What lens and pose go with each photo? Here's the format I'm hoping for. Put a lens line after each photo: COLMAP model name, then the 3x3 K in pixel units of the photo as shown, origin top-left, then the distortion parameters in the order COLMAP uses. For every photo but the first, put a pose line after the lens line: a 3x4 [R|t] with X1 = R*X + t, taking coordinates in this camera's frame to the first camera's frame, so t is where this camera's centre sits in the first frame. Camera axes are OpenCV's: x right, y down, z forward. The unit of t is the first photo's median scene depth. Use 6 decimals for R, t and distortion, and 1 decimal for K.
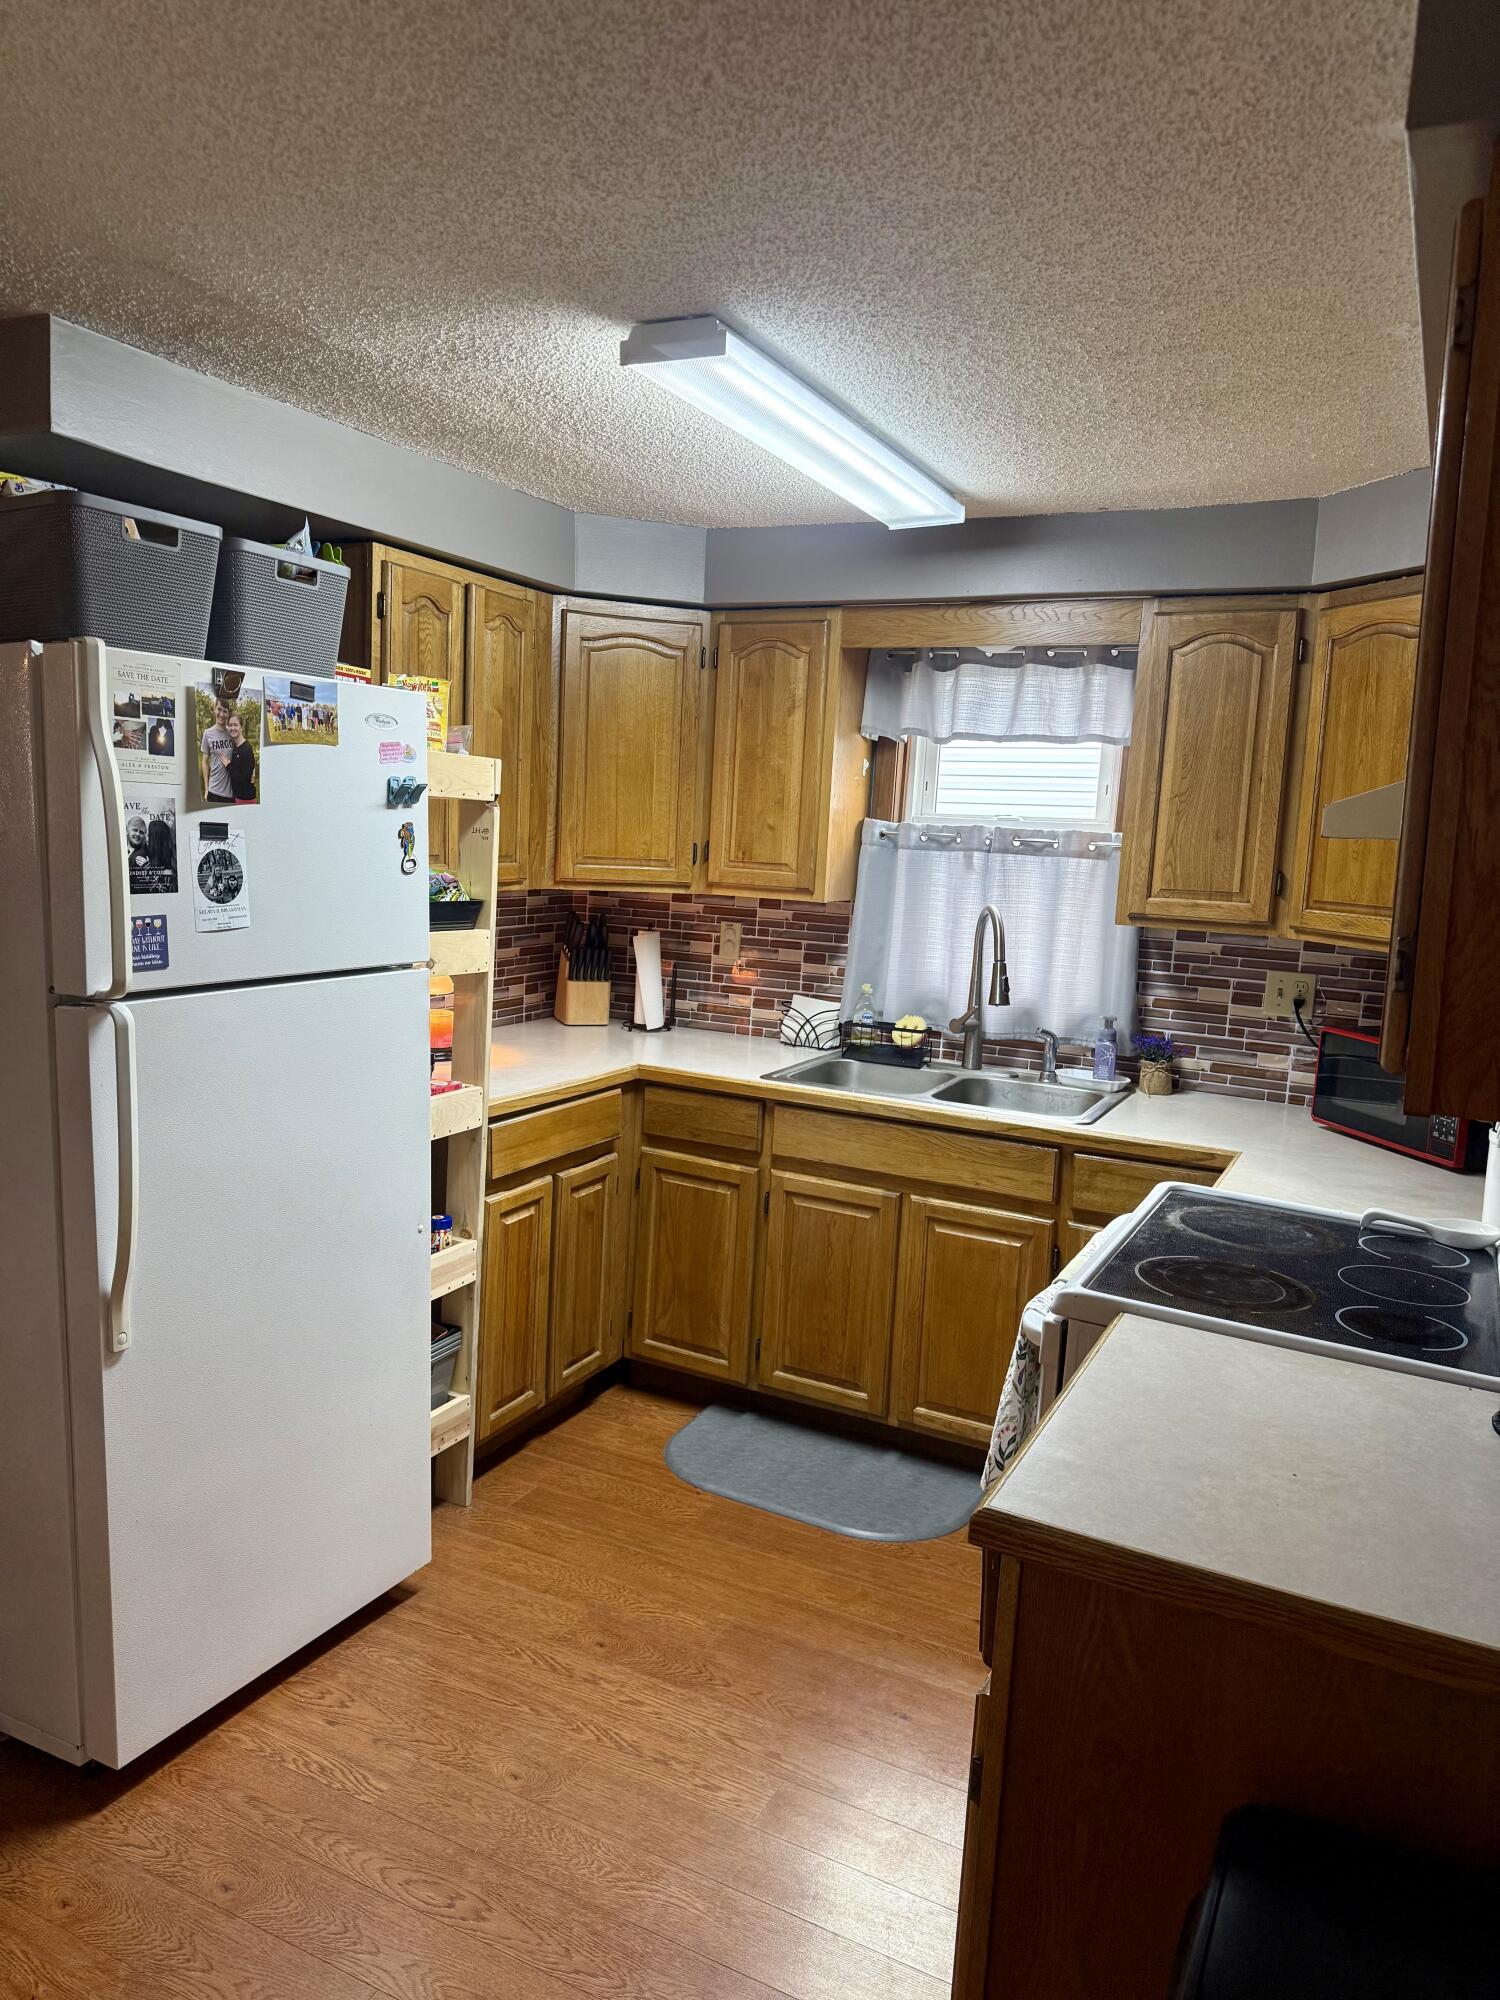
lens RADIAL K [[1431.0, 0, 750.0], [0, 1431.0, 1000.0], [0, 0, 1]] dist [0.091008, -0.001669]
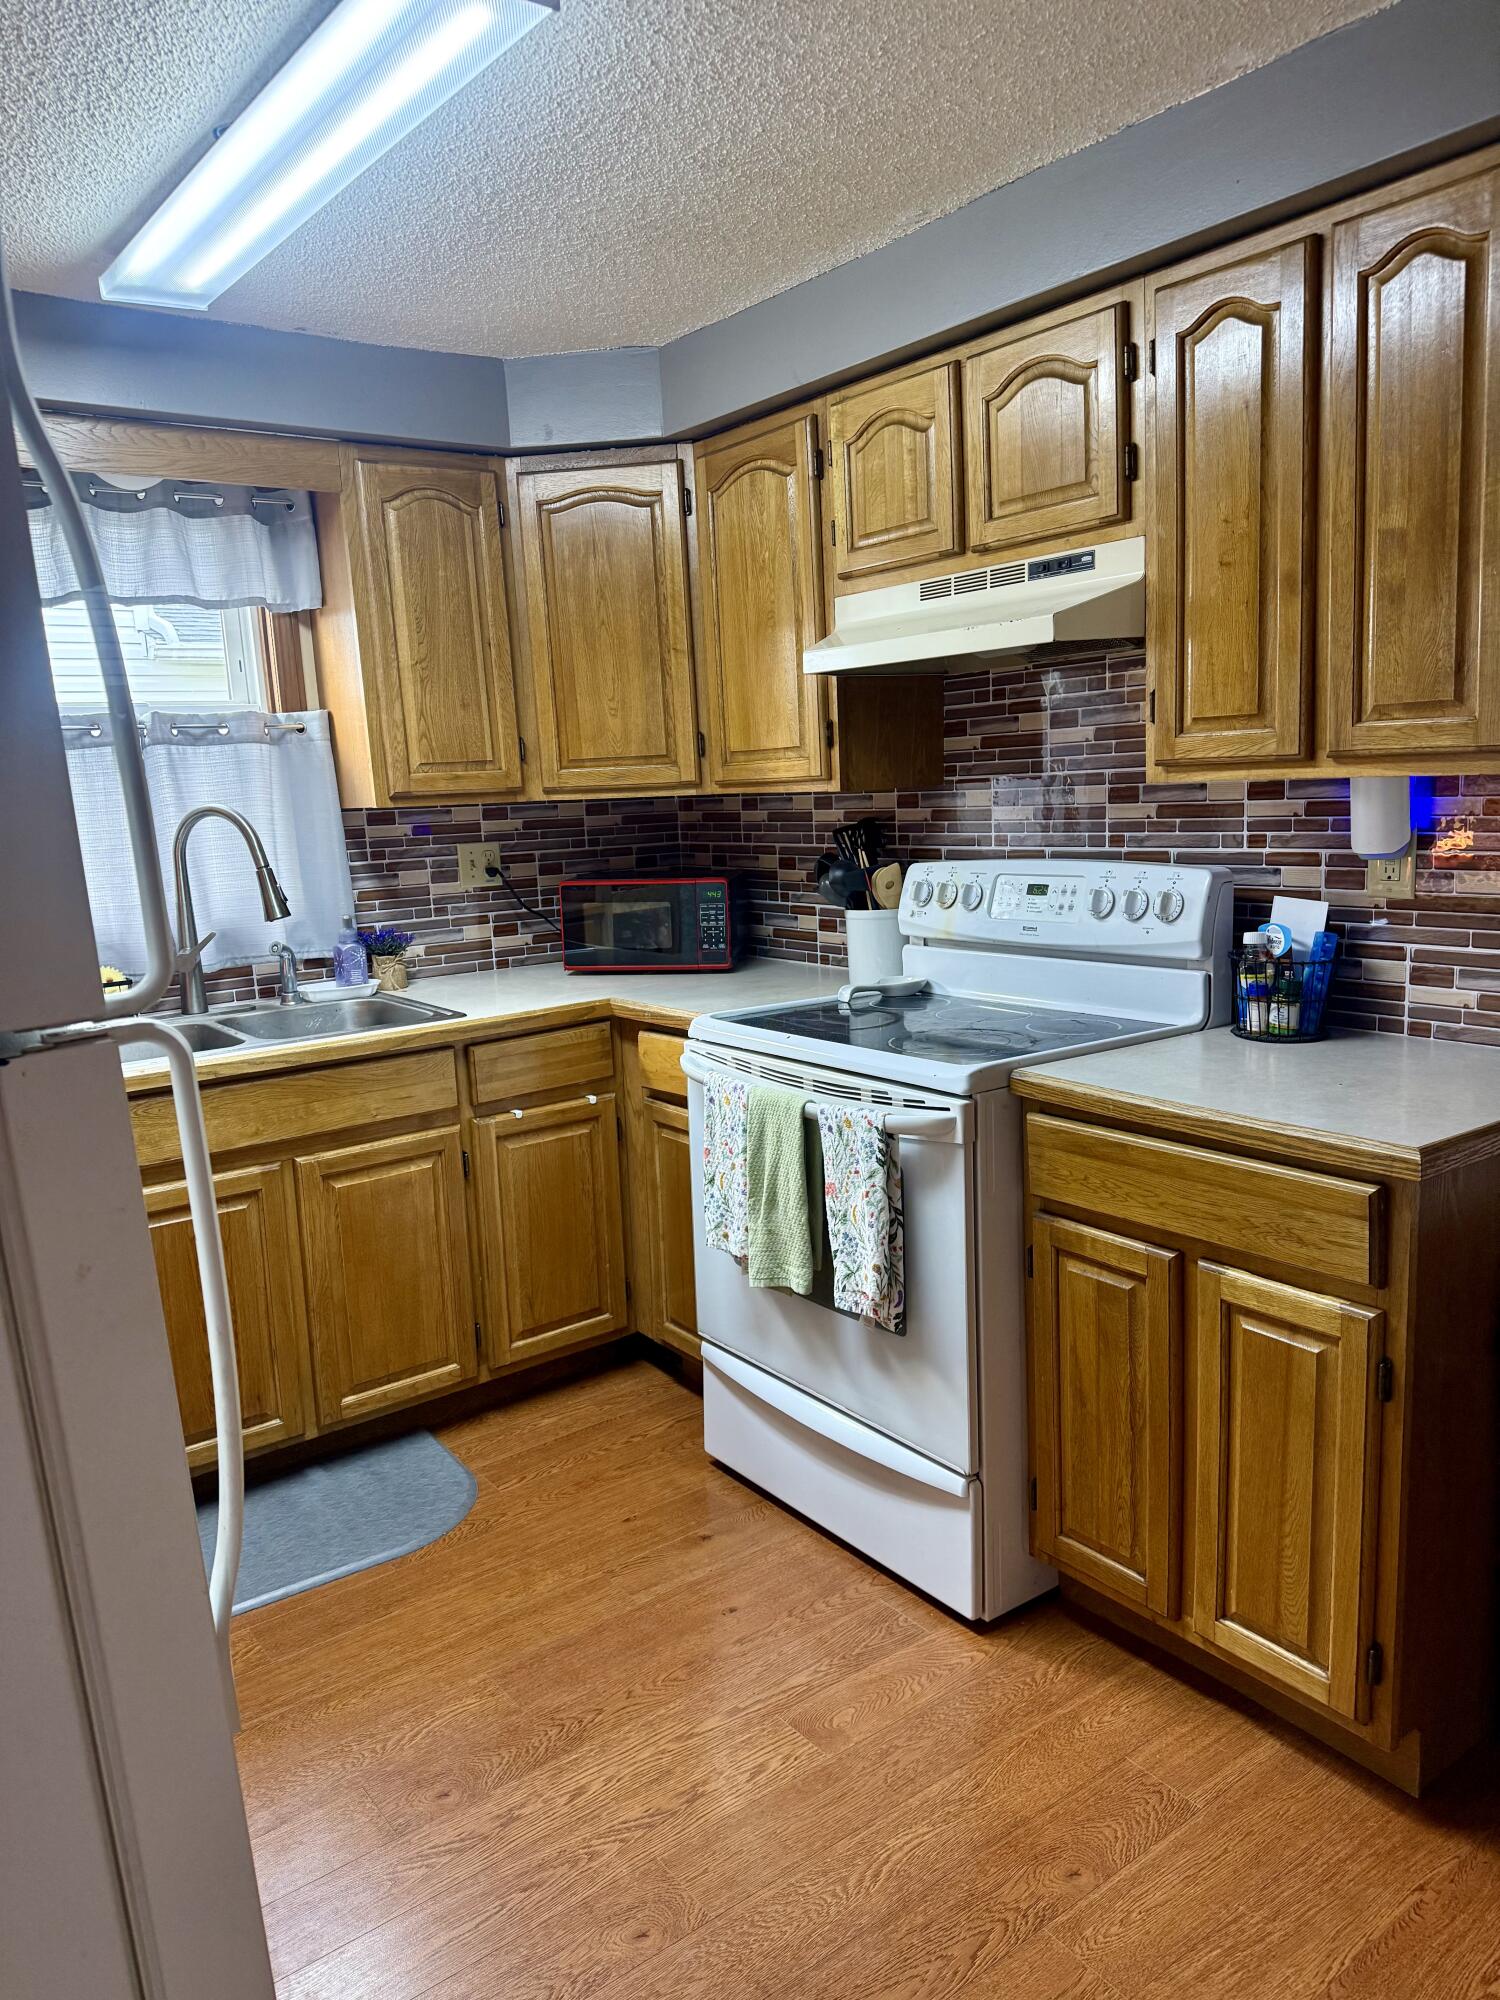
lens RADIAL K [[1431.0, 0, 750.0], [0, 1431.0, 1000.0], [0, 0, 1]] dist [0.091008, -0.001669]
pose [[0.449075, -0.232052, 0.862834, -0.482760], [0.163605, 0.970715, 0.175915, -0.058905], [-0.878388, 0.062165, 0.473889, 0.378580]]
